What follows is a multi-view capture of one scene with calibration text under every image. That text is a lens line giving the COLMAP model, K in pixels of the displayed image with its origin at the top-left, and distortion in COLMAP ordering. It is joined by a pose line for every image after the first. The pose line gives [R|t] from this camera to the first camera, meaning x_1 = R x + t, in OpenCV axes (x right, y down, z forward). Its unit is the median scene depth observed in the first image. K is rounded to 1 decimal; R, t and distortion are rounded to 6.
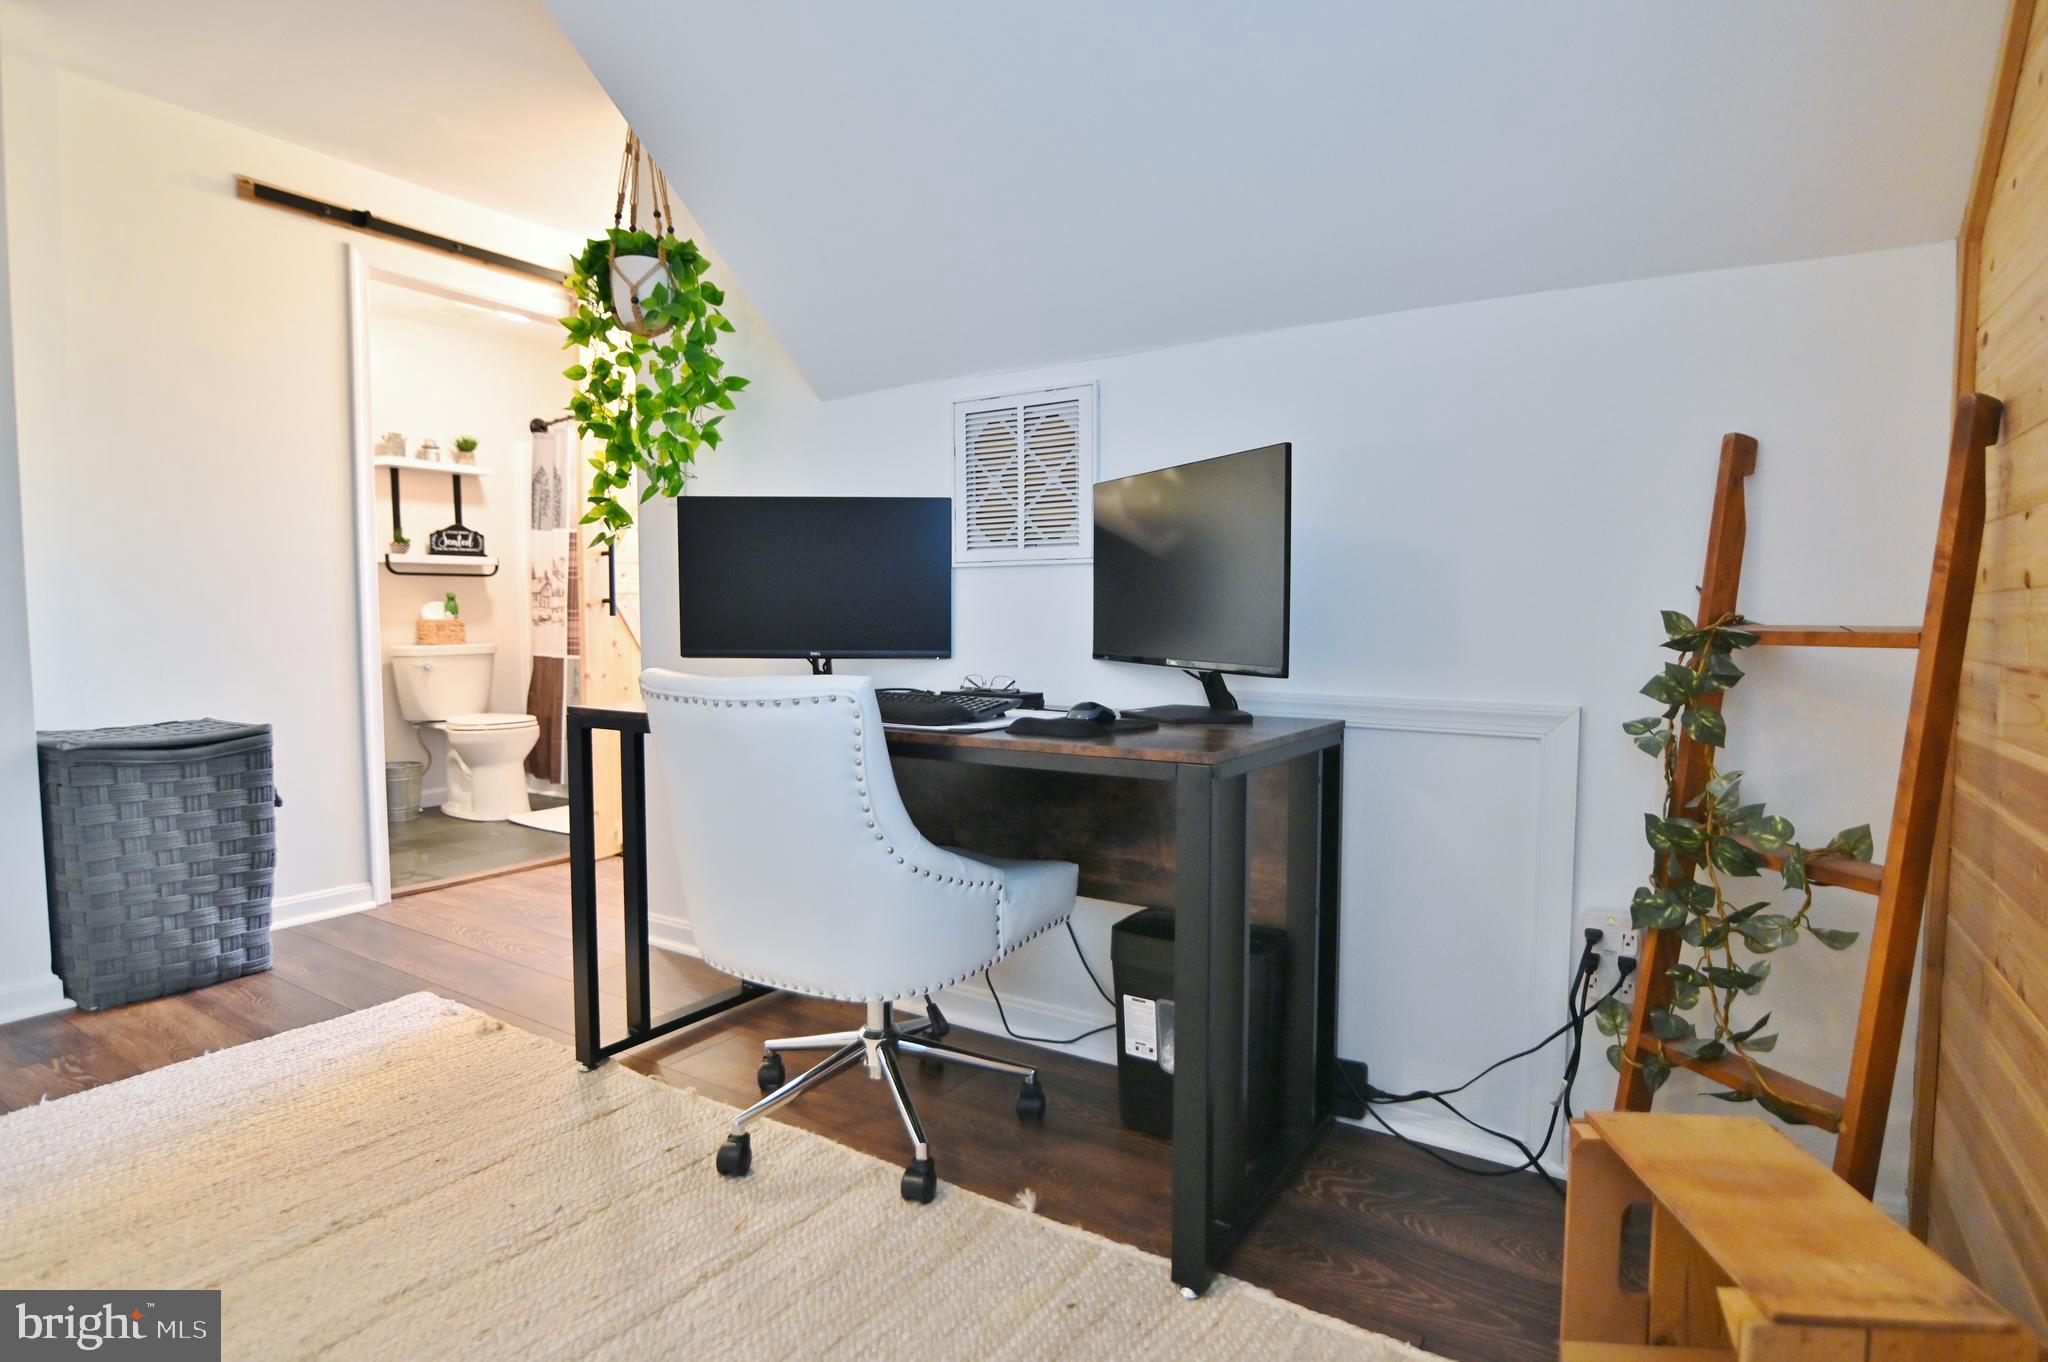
lens RADIAL K [[1065.6, 0, 1024.0], [0, 1065.6, 681.0], [0, 0, 1]] dist [-0.002211, -0.000285]
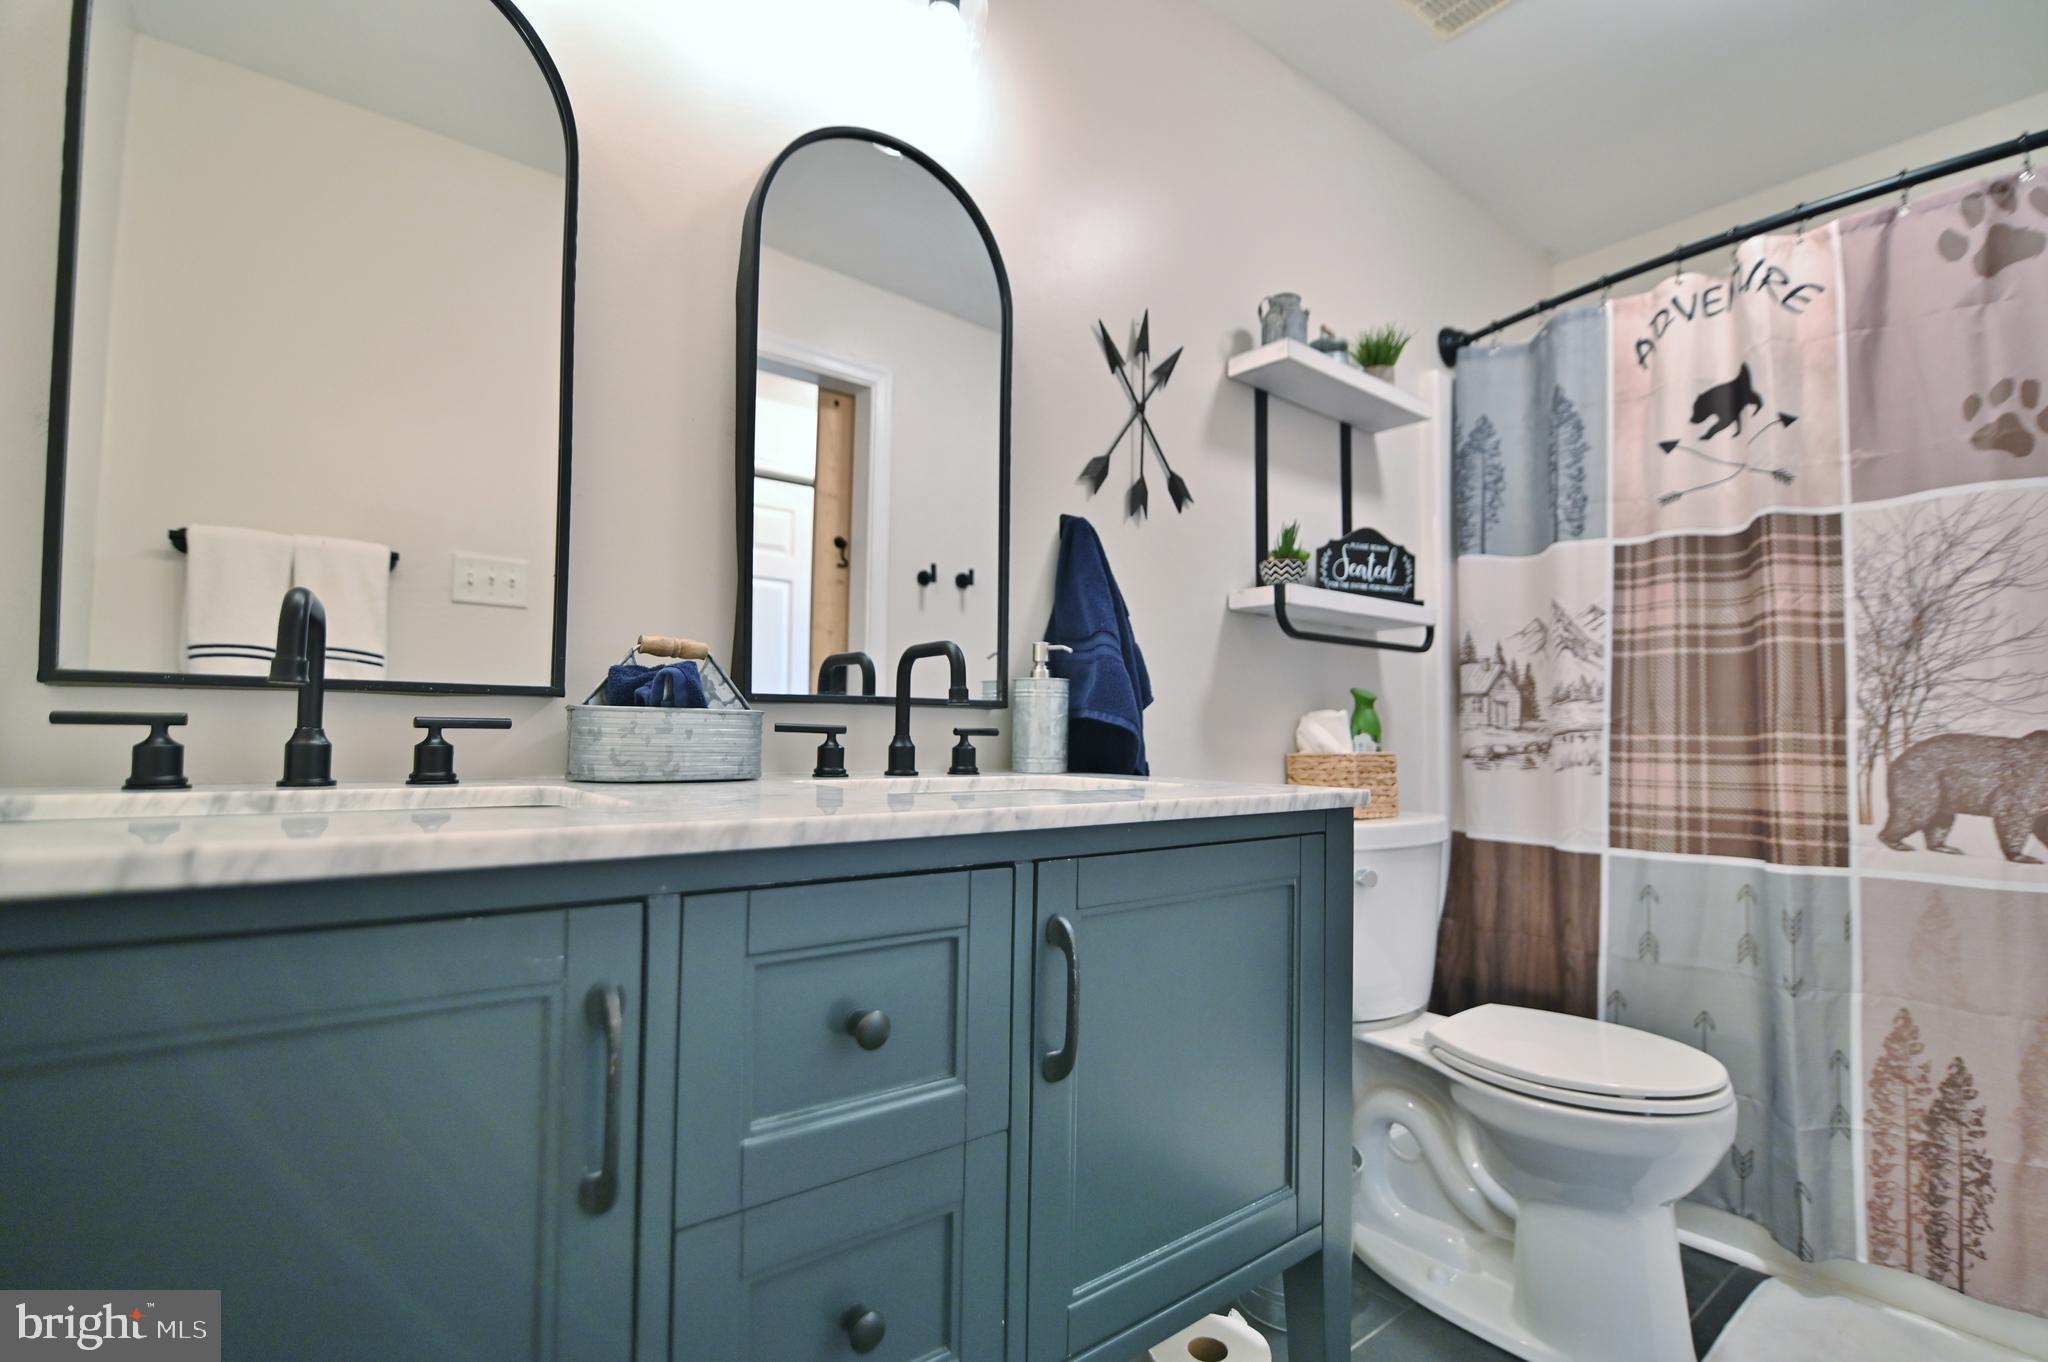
lens RADIAL K [[935.7, 0, 1028.1], [0, 935.7, 680.5], [0, 0, 1]] dist [-0.020323, 0.001537]
pose [[0.948890, -0.001548, -0.315604, -0.543885], [-0.036454, 0.992757, -0.114472, -0.039879], [0.313495, 0.120126, 0.941961, 0.616274]]
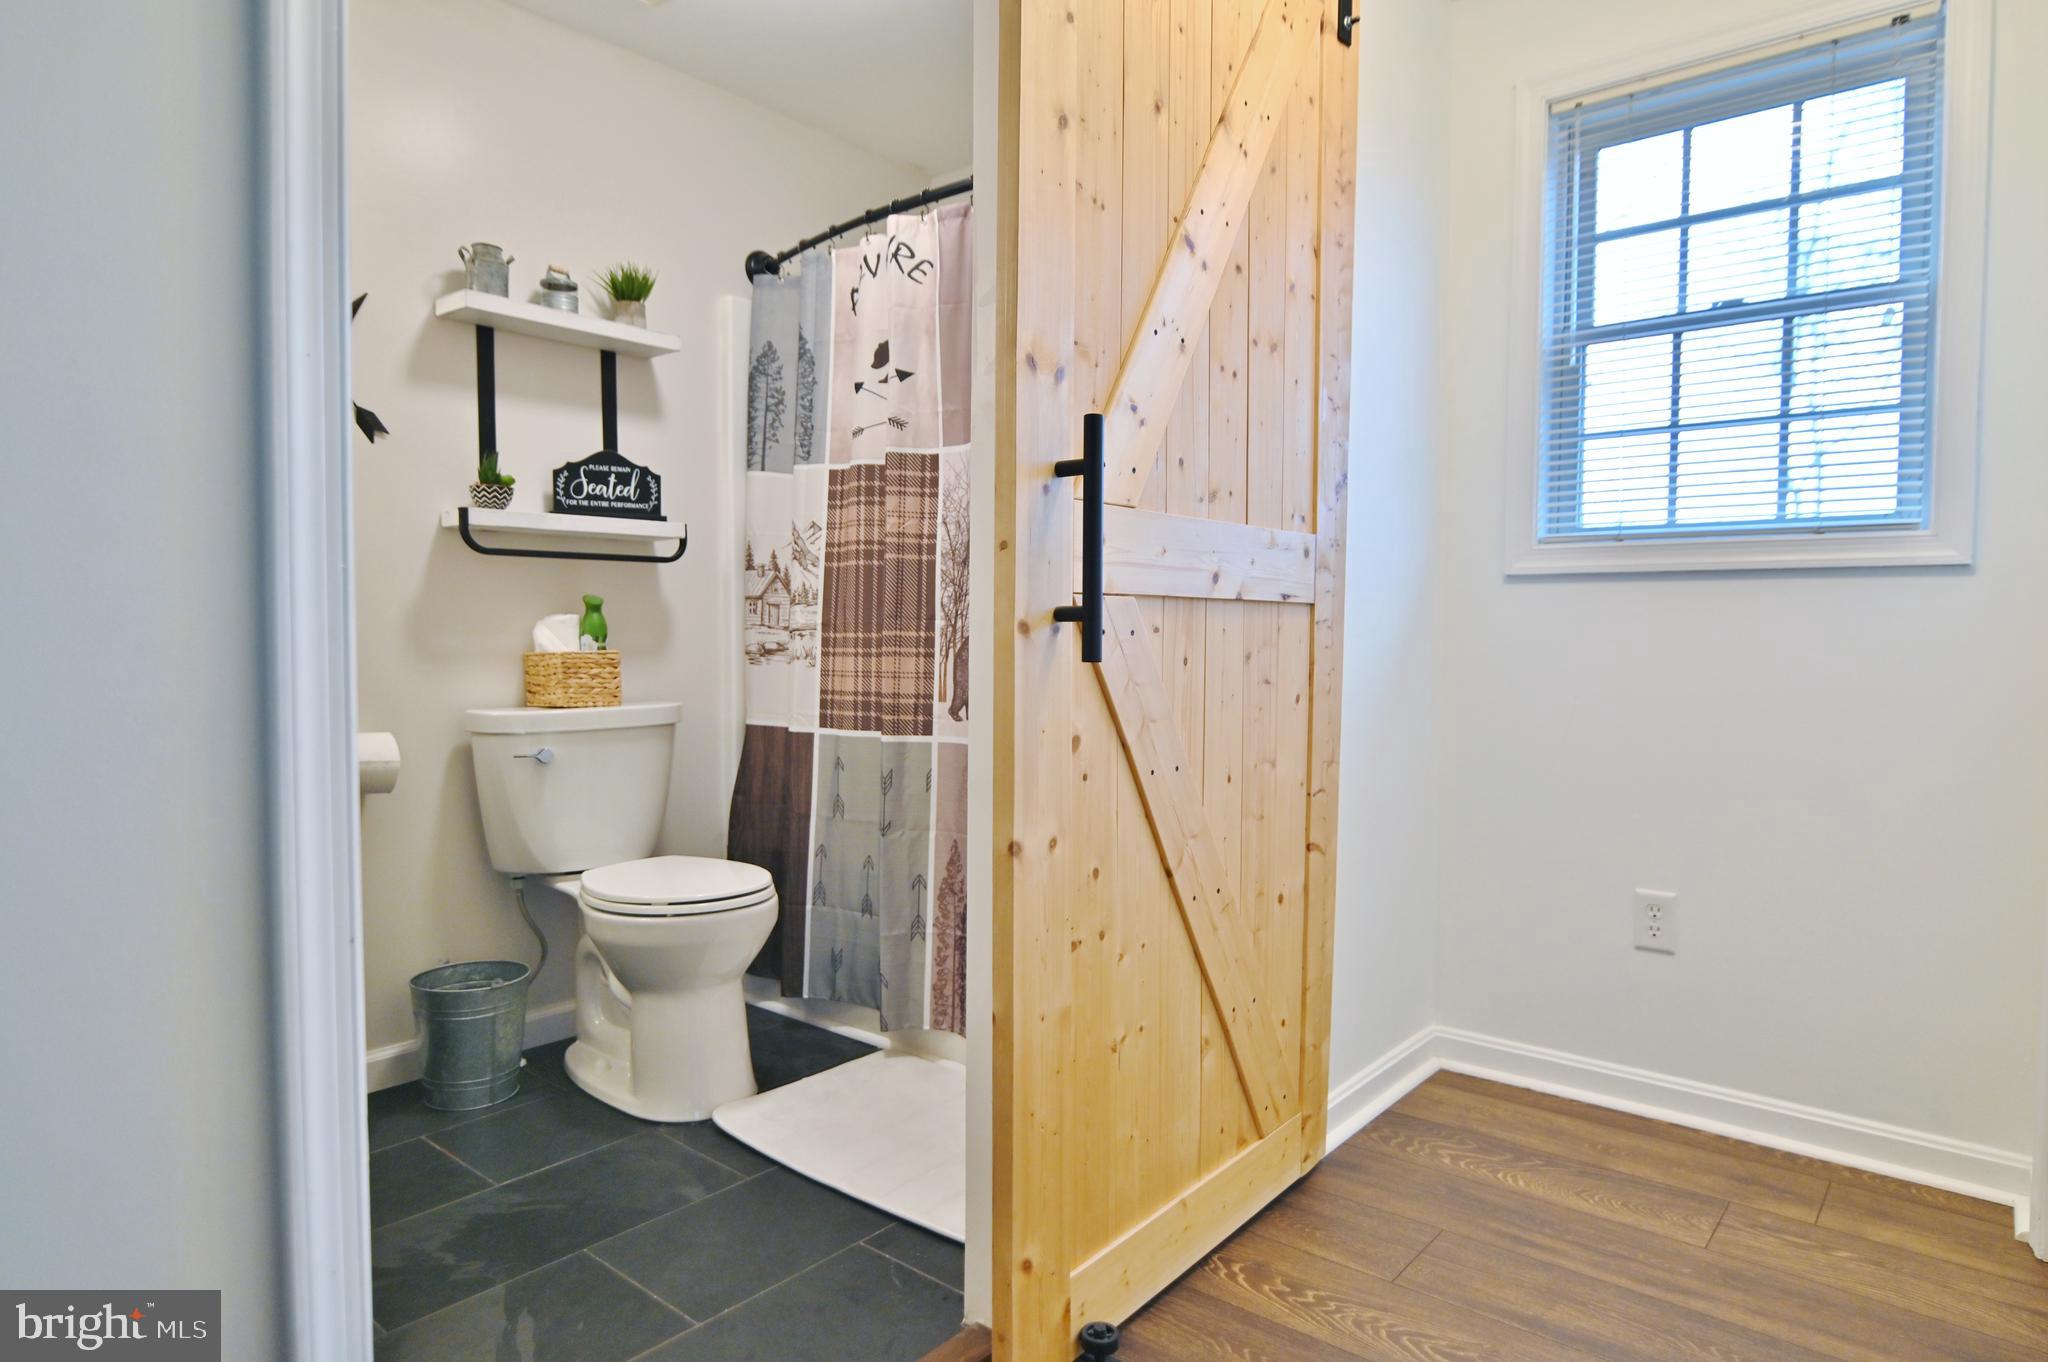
lens RADIAL K [[1180.7, 0, 1028.5], [0, 1180.7, 676.4], [0, 0, 1]] dist [-0.003117, 0.000970]
pose [[0.993114, 0.010219, -0.116704, -0.284083], [-0.012746, 0.999700, -0.020928, -0.038308], [0.116455, 0.022271, 0.992946, 0.501926]]
